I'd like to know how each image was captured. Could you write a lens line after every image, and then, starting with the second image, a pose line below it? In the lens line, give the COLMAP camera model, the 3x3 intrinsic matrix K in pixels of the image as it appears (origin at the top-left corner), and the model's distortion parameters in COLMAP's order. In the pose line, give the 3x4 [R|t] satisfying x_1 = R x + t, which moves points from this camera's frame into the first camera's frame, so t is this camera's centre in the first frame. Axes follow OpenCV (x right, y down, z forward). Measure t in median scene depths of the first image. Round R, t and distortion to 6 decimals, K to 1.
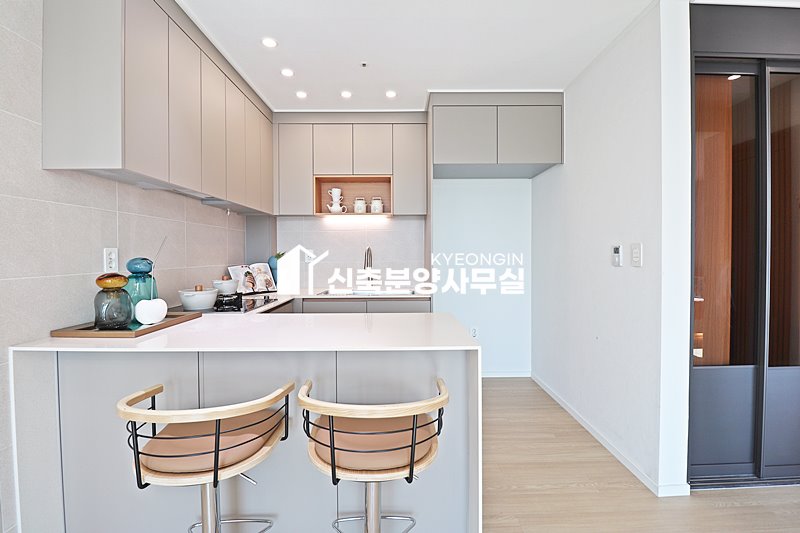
lens RADIAL K [[371.2, 0, 401.1], [0, 371.2, 258.9], [0, 0, 1]] dist [-0.010217, -0.005595]
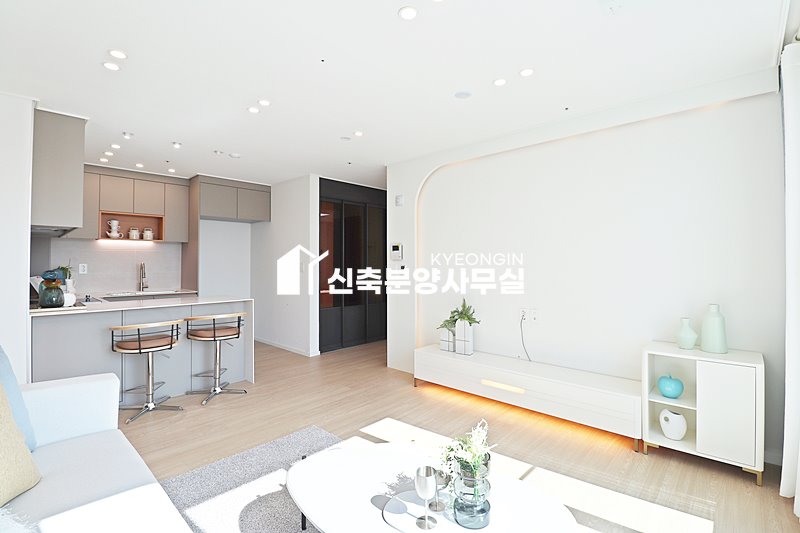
lens RADIAL K [[371.2, 0, 402.0], [0, 371.2, 257.7], [0, 0, 1]] dist [-0.010217, -0.005595]
pose [[0.687590, 0.015072, 0.725943, -0.454621], [0.009658, 0.999506, -0.029899, 0.002595], [-0.726035, 0.027569, 0.687105, -0.767053]]
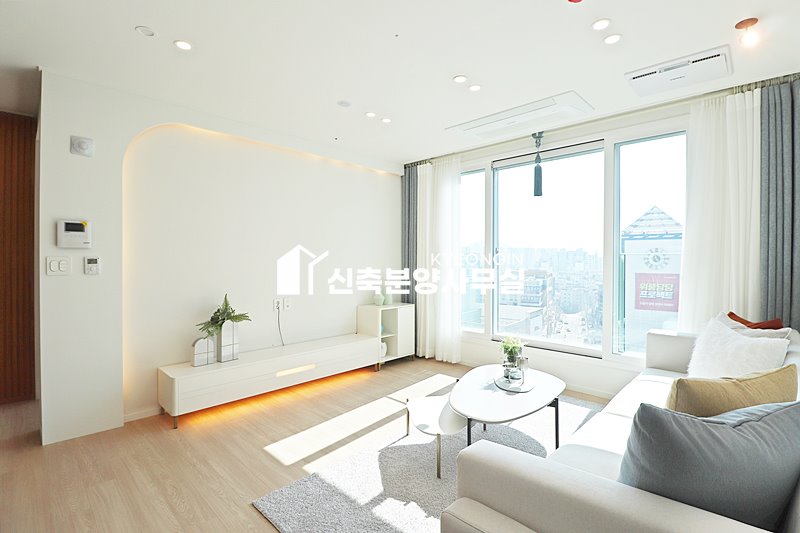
lens RADIAL K [[371.2, 0, 404.4], [0, 371.2, 263.0], [0, 0, 1]] dist [-0.010217, -0.005595]
pose [[-0.717793, 0.005478, 0.696235, -0.514611], [0.015223, 0.999853, 0.007827, 0.006106], [-0.696091, 0.016217, -0.717771, 0.238695]]
